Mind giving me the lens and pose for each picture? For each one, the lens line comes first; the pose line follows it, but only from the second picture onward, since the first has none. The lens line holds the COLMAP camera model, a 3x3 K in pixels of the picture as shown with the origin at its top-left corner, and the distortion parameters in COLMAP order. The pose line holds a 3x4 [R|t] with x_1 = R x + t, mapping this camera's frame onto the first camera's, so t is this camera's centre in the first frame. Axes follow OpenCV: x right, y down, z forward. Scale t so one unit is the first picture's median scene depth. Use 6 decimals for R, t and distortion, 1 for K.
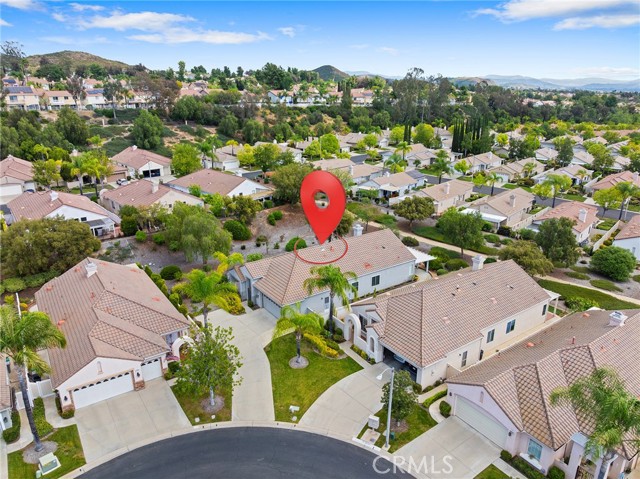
lens RADIAL K [[450.1, 0, 320.0], [0, 450.1, 239.5], [0, 0, 1]] dist [-0.037714, -0.000247]
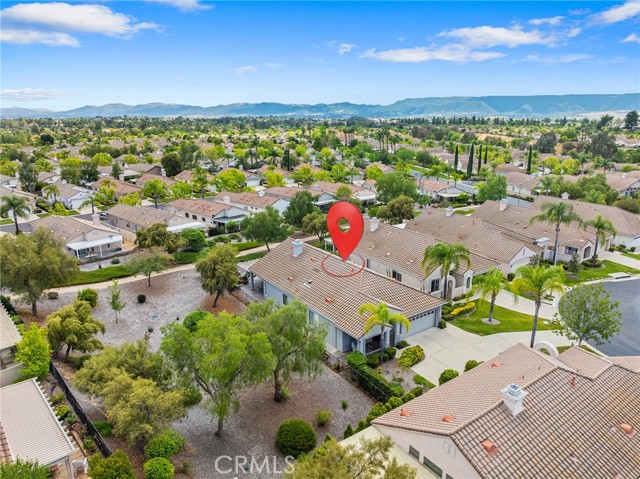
lens RADIAL K [[450.1, 0, 320.0], [0, 450.1, 239.5], [0, 0, 1]] dist [-0.037714, -0.000247]
pose [[-0.001162, -0.278028, 0.960572, -1.247878], [0.328635, 0.907114, 0.262953, -0.408893], [-0.944456, 0.315983, 0.090315, 1.433434]]
